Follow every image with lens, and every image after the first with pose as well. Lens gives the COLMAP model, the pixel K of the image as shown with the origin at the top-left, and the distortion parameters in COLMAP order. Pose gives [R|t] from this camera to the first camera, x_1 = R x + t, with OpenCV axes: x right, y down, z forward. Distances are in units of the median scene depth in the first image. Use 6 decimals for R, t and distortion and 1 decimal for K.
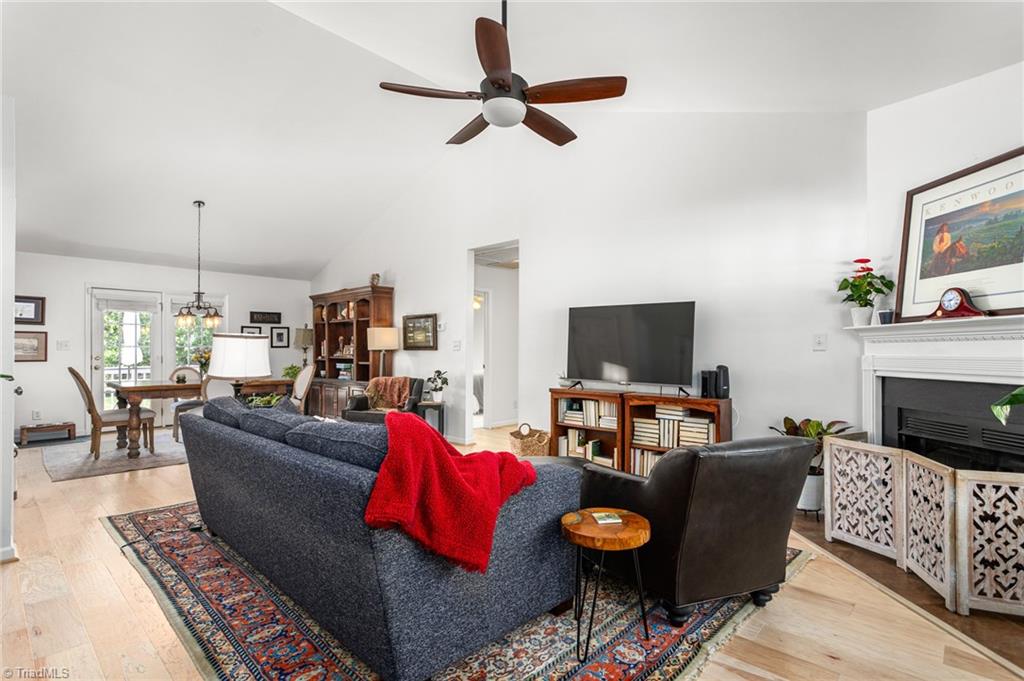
lens RADIAL K [[511.4, 0, 516.4], [0, 511.4, 311.2], [0, 0, 1]] dist [0.063494, 0.000323]
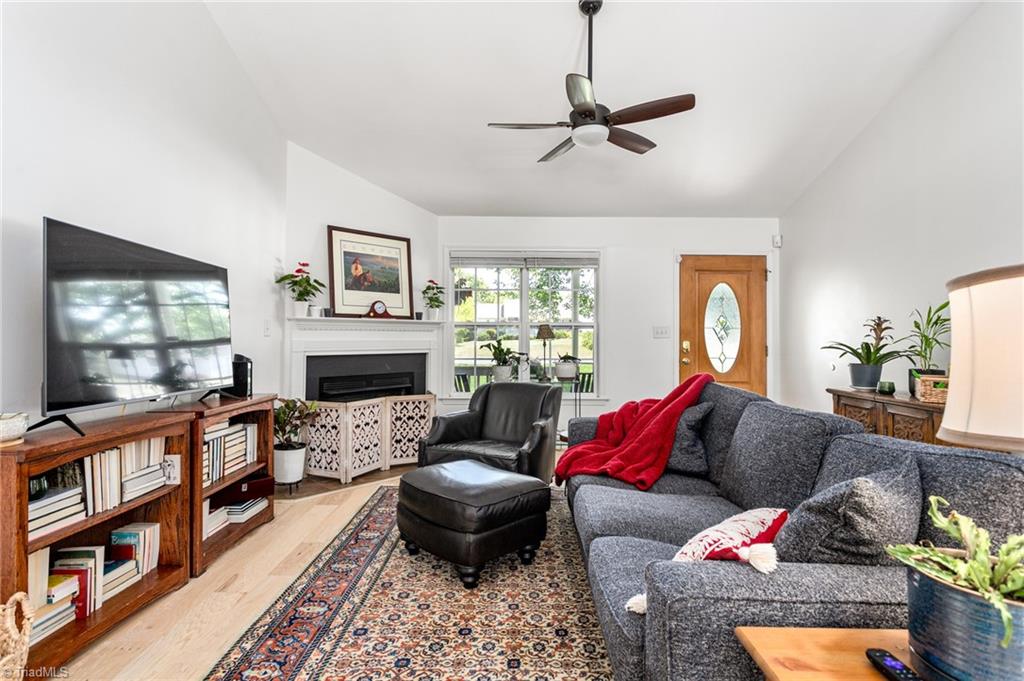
lens RADIAL K [[496.0, 0, 513.8], [0, 496.0, 329.2], [0, 0, 1]] dist [-0.001373, -0.000155]
pose [[-0.695115, 0.002623, 0.718894, -0.603552], [-0.064901, 0.995681, -0.066387, 0.116881], [-0.715963, -0.092804, -0.691942, 1.615709]]
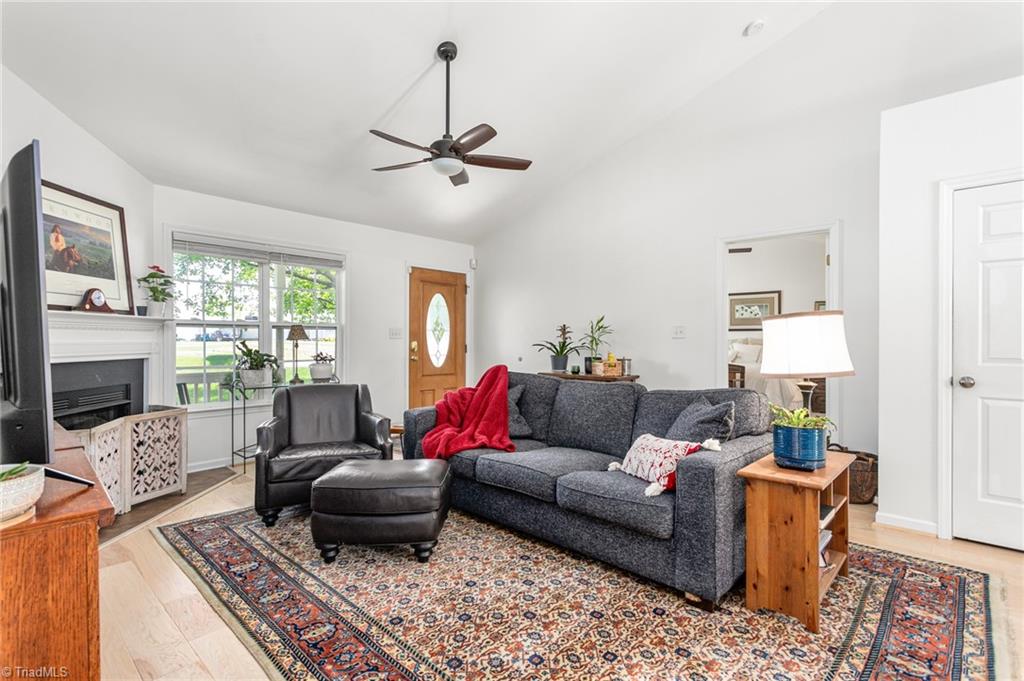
lens RADIAL K [[488.6, 0, 512.0], [0, 488.6, 340.5], [0, 0, 1]] dist [0.003833, 0.000434]
pose [[-0.999833, -0.008307, -0.016288, -0.155385], [-0.007036, 0.997036, -0.076611, 0.149250], [0.016876, -0.076483, -0.996928, 1.958740]]
